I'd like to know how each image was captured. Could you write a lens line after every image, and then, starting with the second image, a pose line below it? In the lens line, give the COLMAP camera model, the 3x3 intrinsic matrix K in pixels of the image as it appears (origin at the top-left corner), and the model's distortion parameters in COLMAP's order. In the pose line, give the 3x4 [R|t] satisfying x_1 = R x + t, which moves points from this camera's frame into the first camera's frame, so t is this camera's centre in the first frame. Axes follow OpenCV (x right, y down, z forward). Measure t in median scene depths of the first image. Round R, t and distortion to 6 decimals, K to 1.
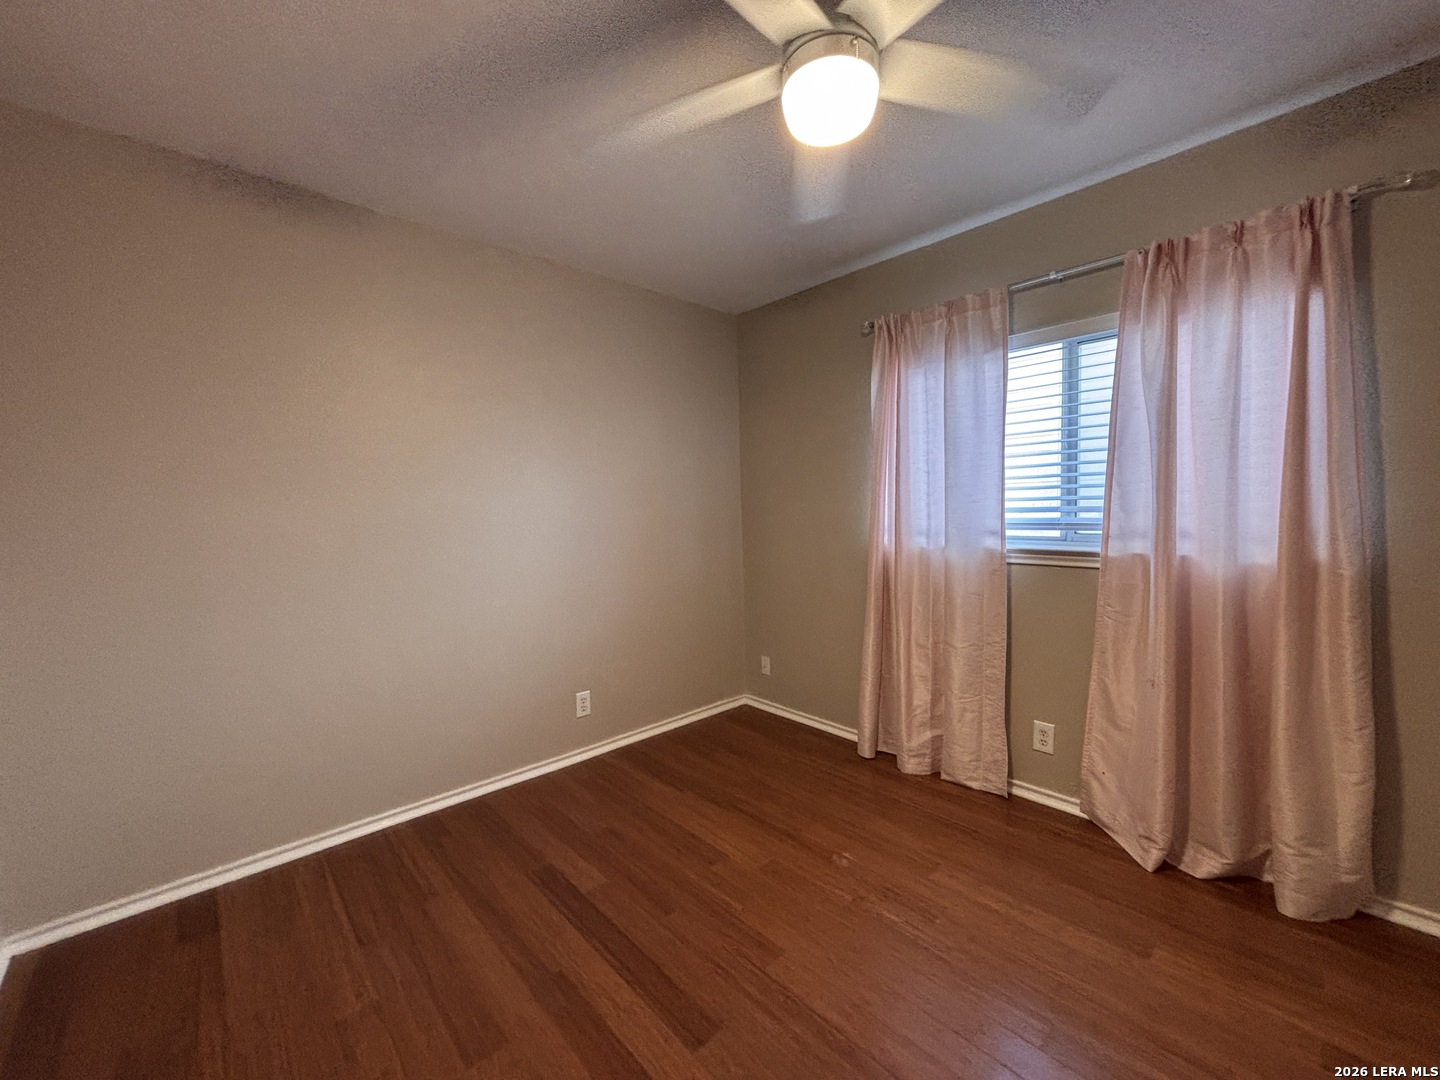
lens RADIAL K [[579.2, 0, 712.7], [0, 579.2, 543.2], [0, 0, 1]] dist [0.004355, -0.001984]
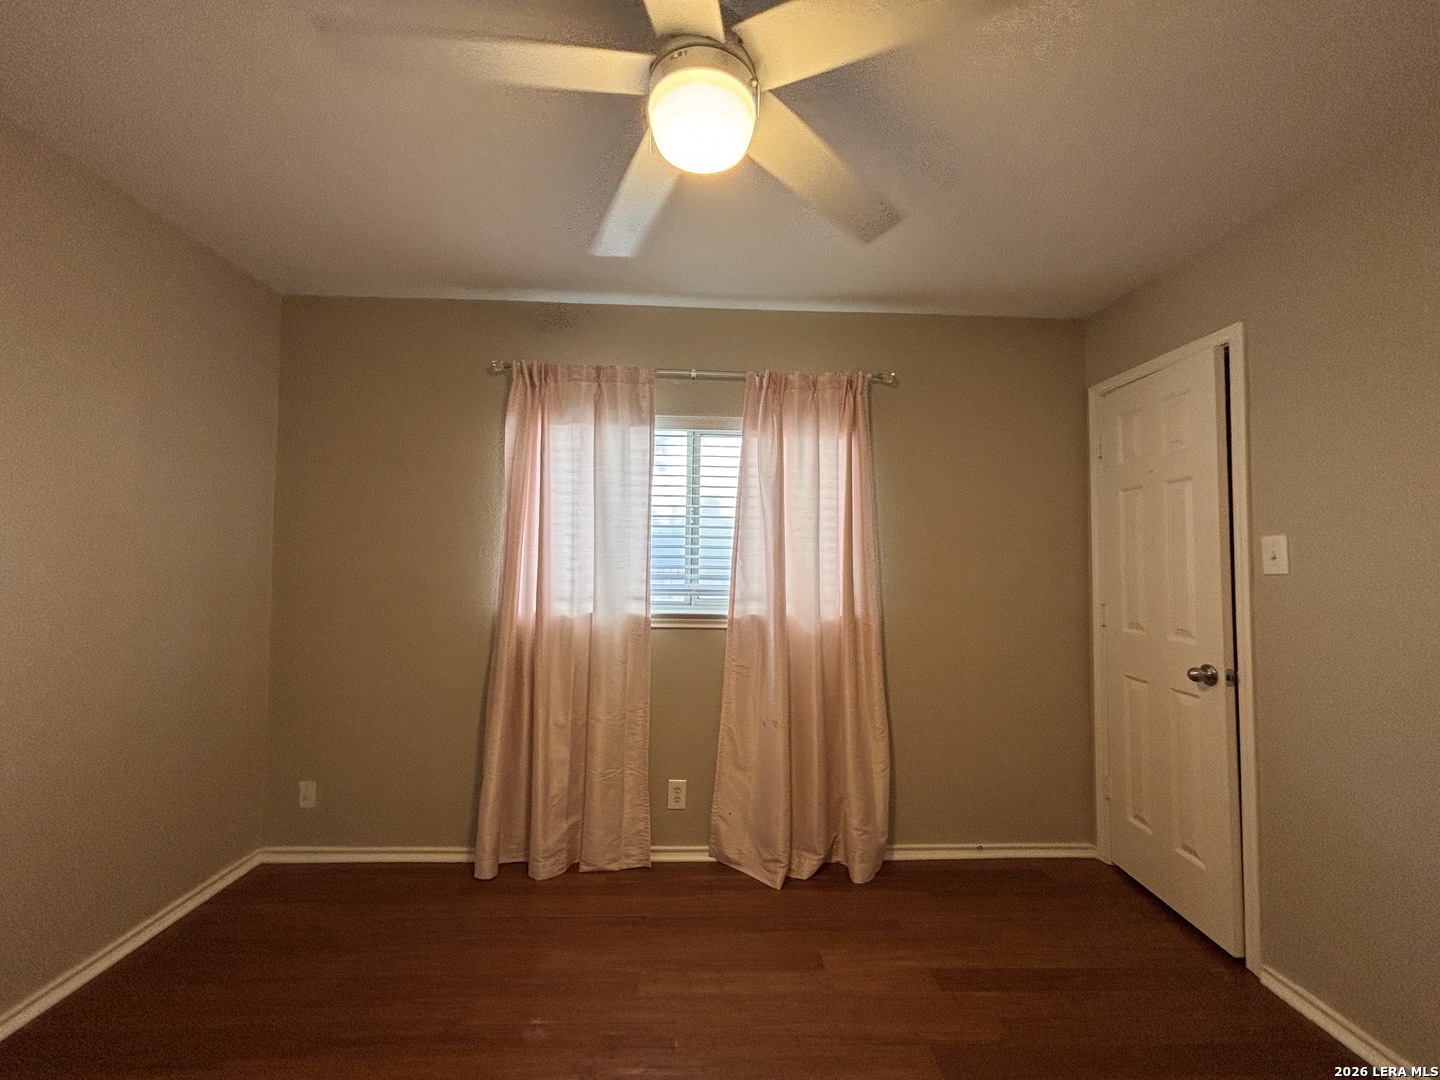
lens RADIAL K [[579.2, 0, 719.0], [0, 579.2, 543.2], [0, 0, 1]] dist [0.004355, -0.001984]
pose [[0.640523, 0.066161, 0.765083, -0.216756], [0.020177, 0.994488, -0.102891, -0.007493], [-0.767674, 0.081341, 0.635658, 0.243784]]
